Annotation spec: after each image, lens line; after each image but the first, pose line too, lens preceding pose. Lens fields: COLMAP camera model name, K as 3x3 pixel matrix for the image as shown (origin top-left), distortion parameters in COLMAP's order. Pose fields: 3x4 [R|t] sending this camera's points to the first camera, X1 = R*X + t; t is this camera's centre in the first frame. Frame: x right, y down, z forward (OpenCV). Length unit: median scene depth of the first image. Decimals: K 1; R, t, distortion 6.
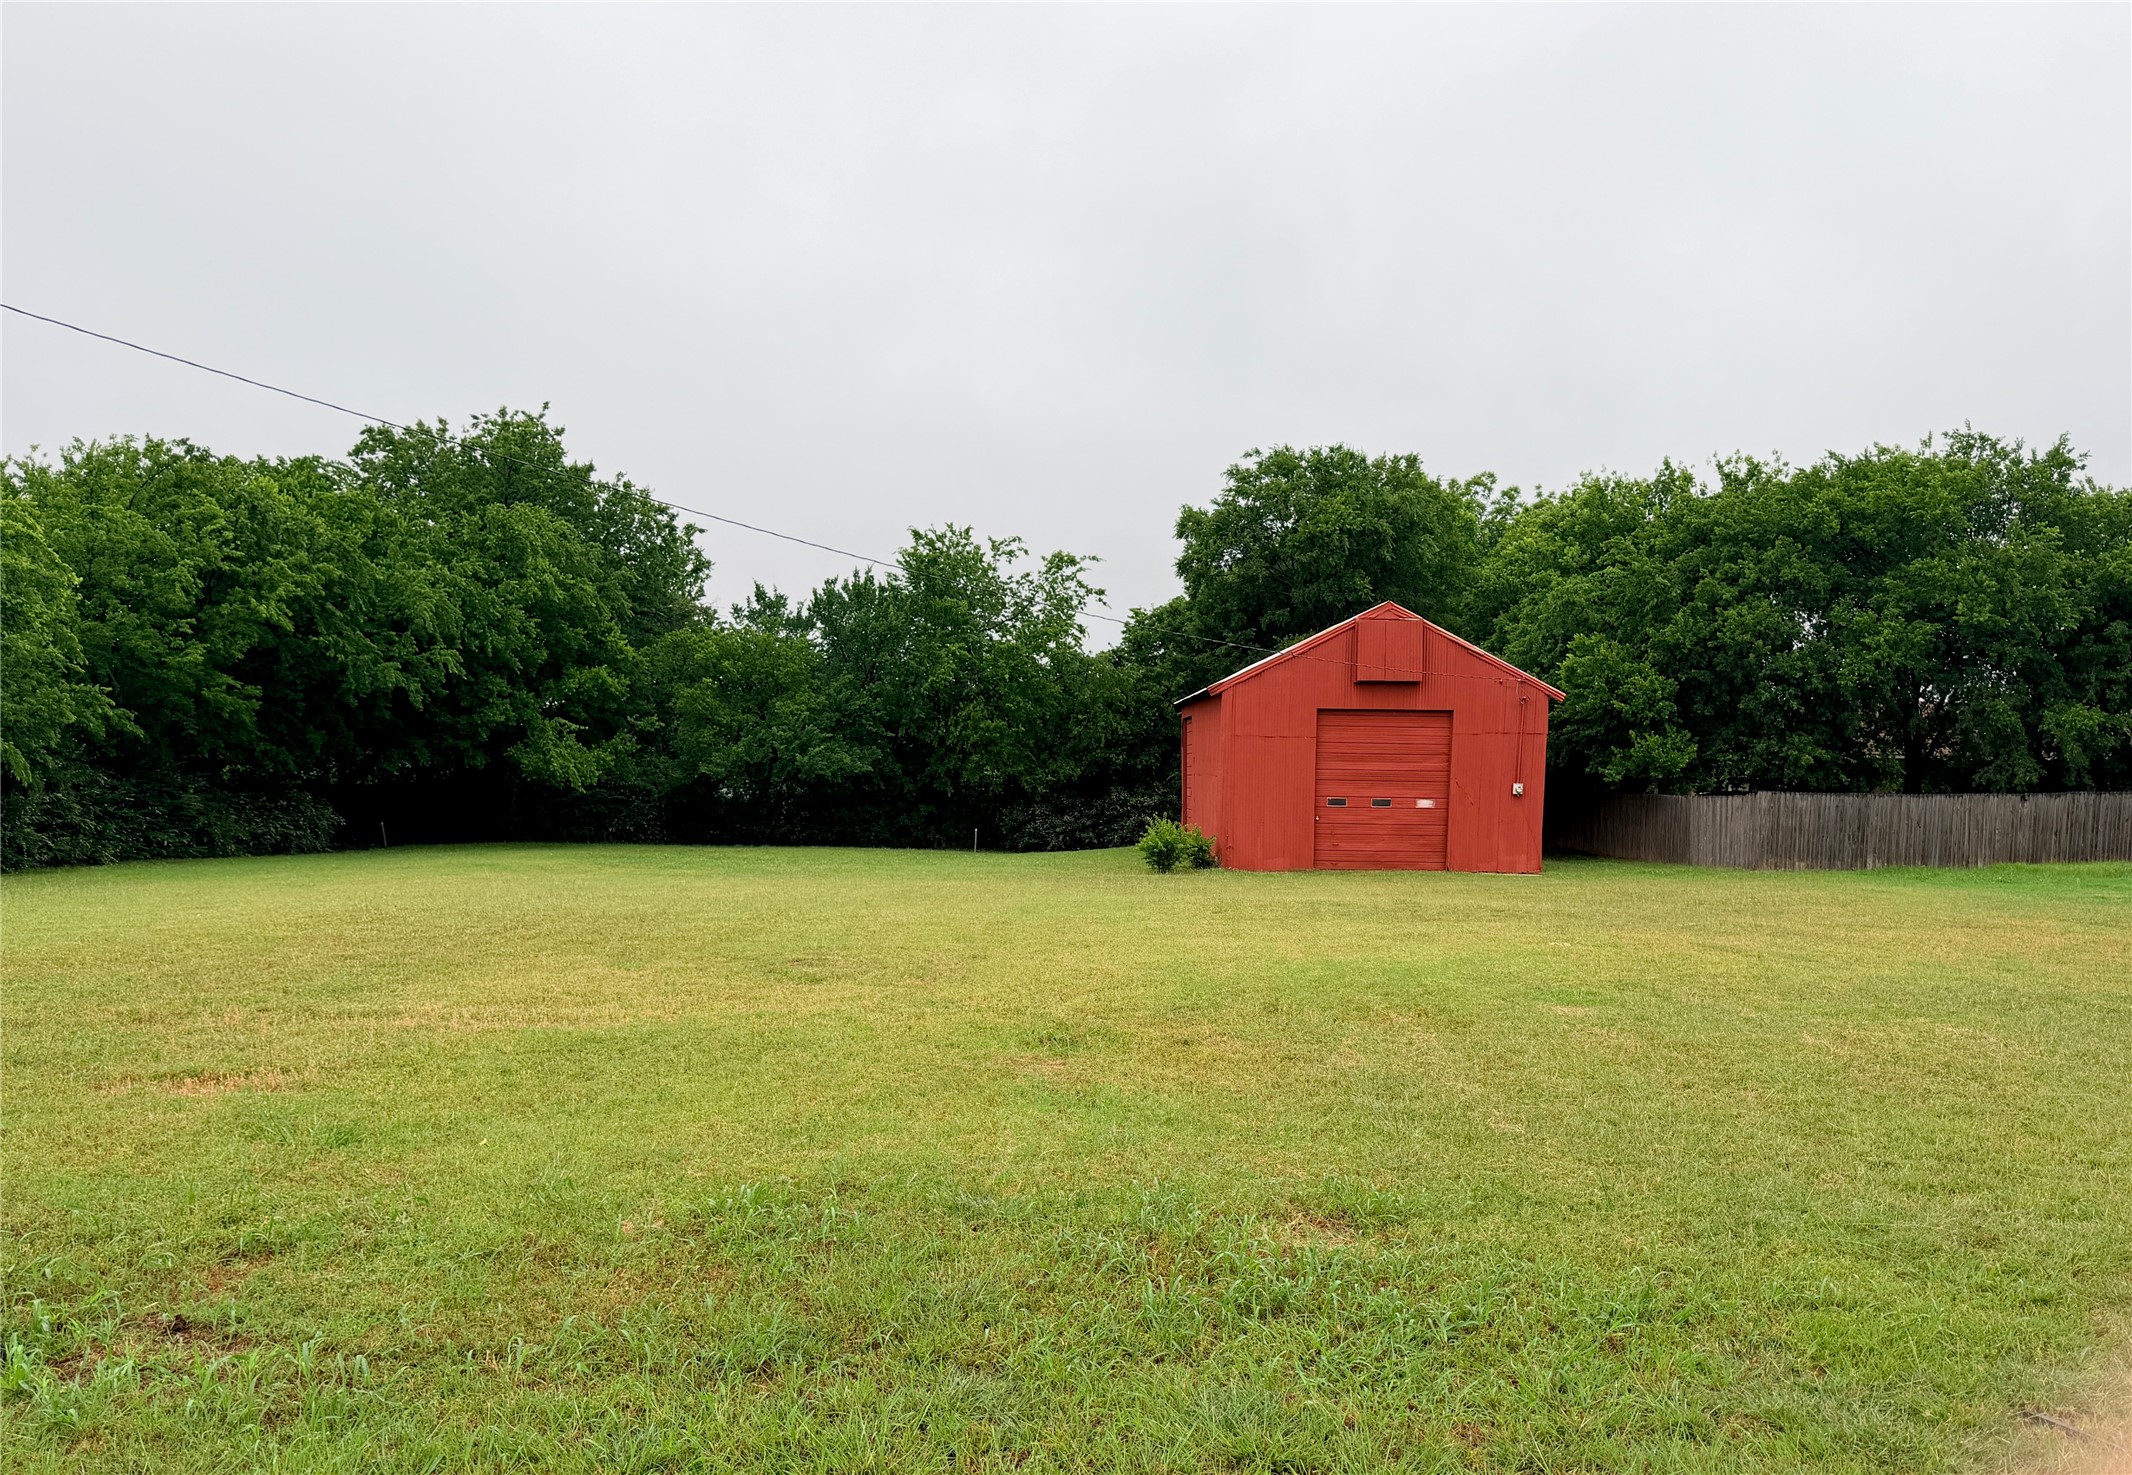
lens RADIAL K [[1833.4, 0, 1168.0], [0, 1833.4, 884.1], [0, 0, 1]] dist [0.218392, -0.526804]
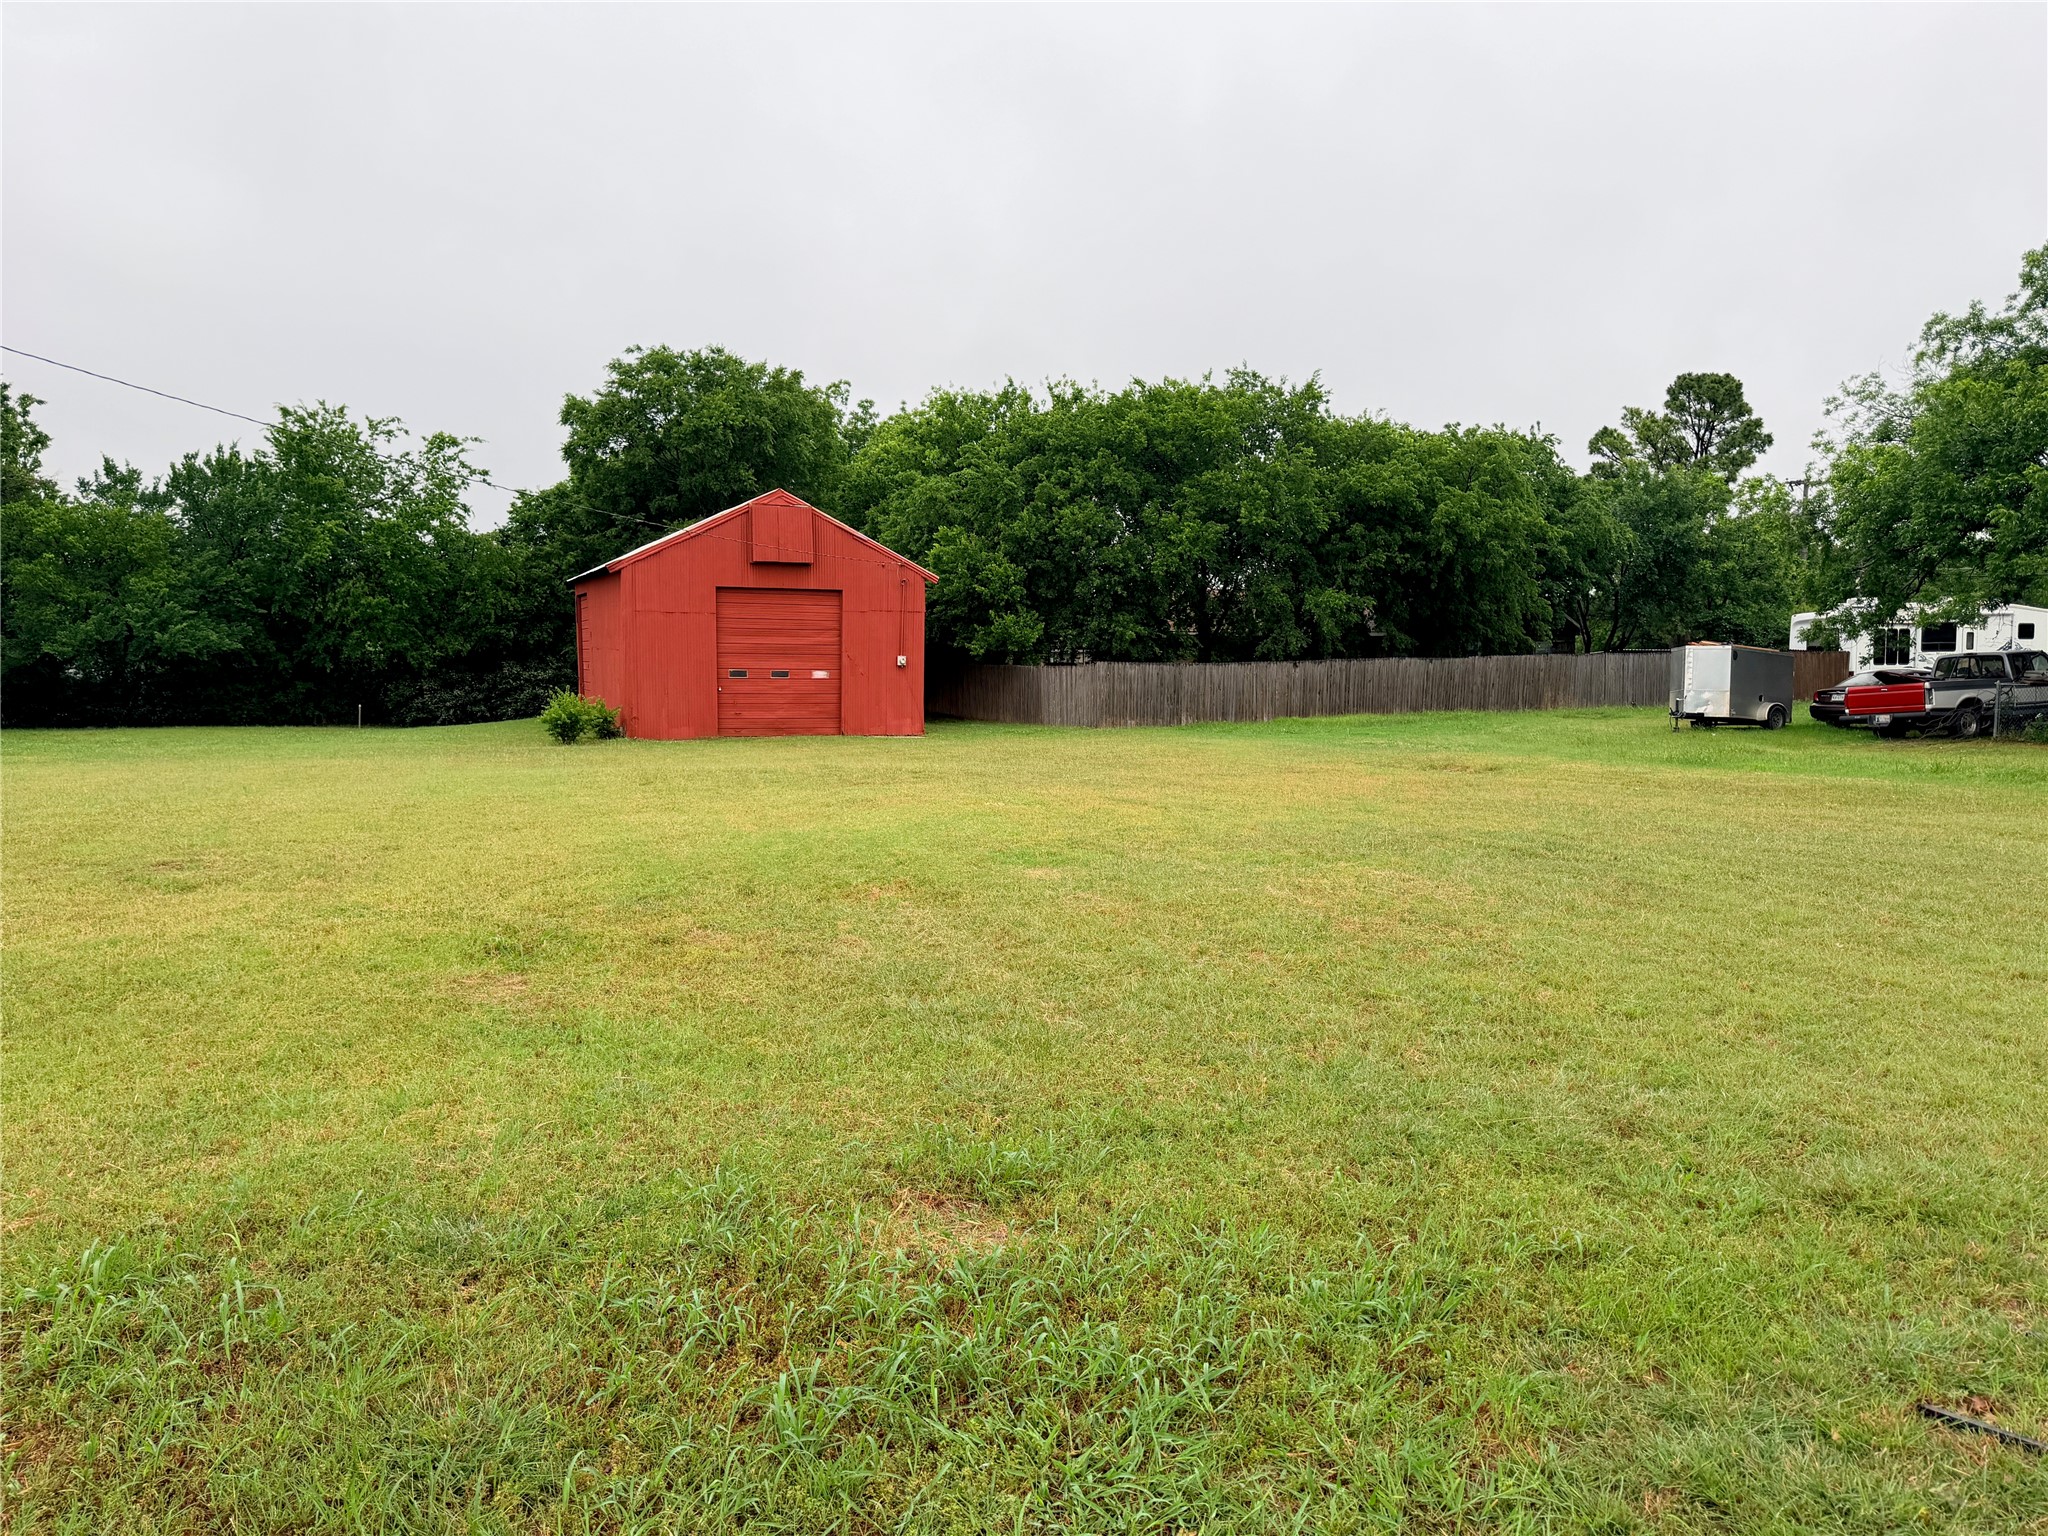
lens RADIAL K [[1531.7, 0, 1079.0], [0, 1531.7, 743.4], [0, 0, 1]] dist [0.099058, -0.139995]
pose [[0.944089, -0.028218, 0.328480, -0.013195], [0.028034, 0.999593, 0.005299, -0.002459], [-0.328496, 0.004206, 0.944496, 0.067021]]
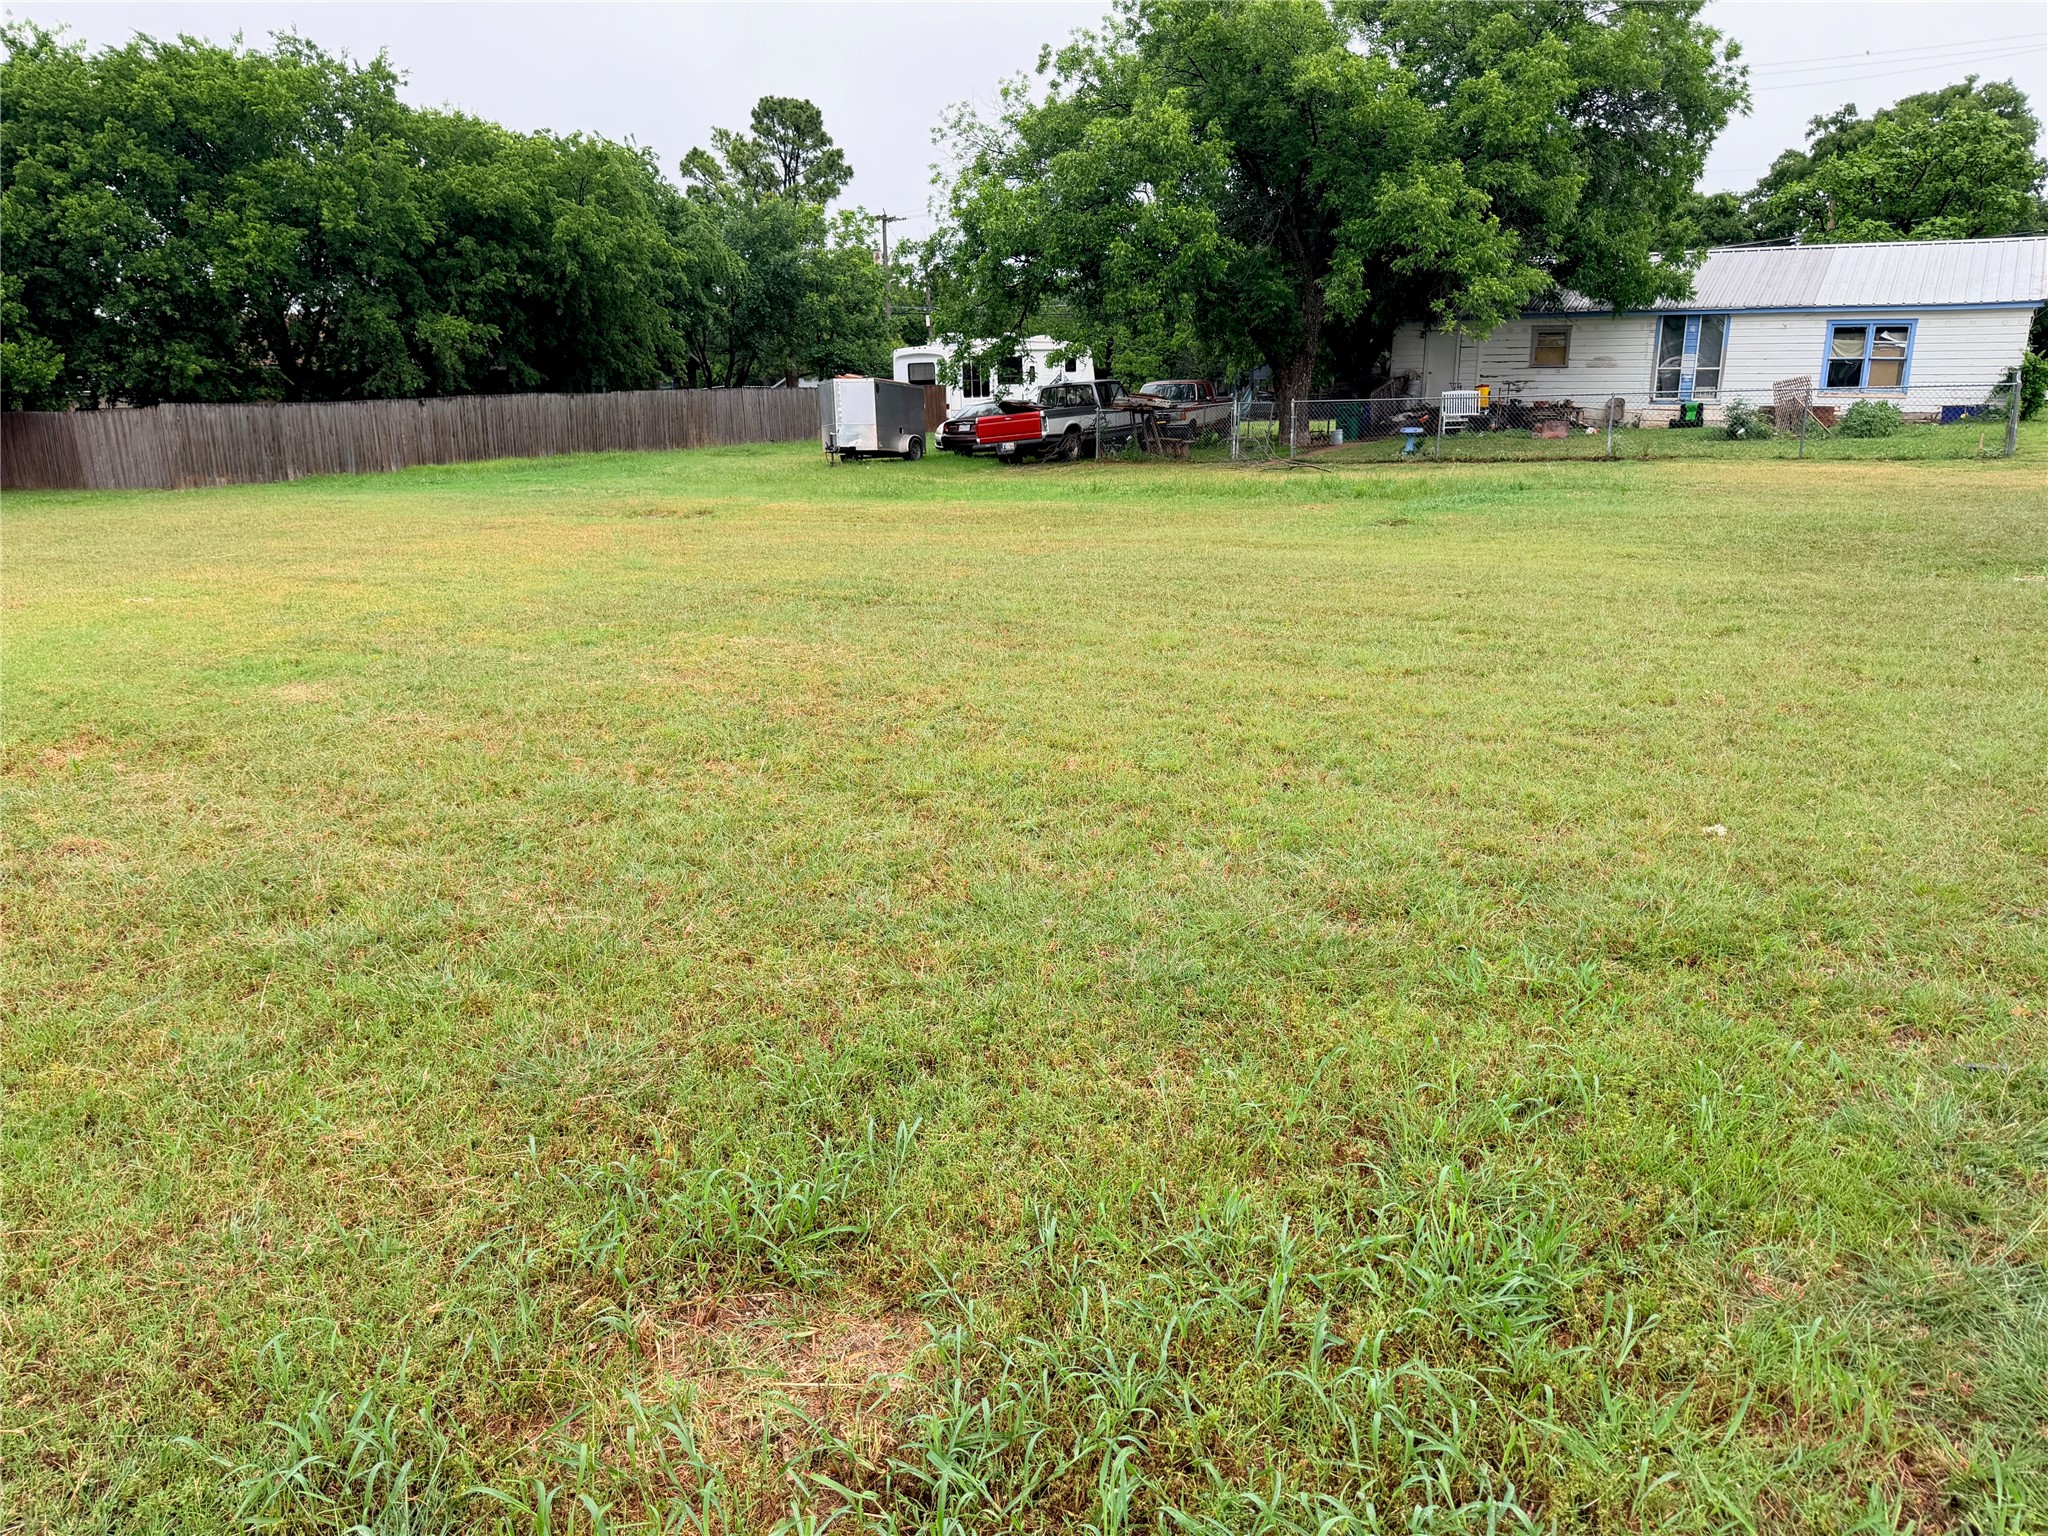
lens RADIAL K [[1493.1, 0, 1024.0], [0, 1493.1, 768.0], [0, 0, 1]] dist [0.008996, -0.003580]
pose [[0.610232, -0.212028, 0.763322, -0.024073], [0.067623, 0.973944, 0.216472, -0.004066], [-0.789331, -0.080480, 0.608670, 0.154025]]
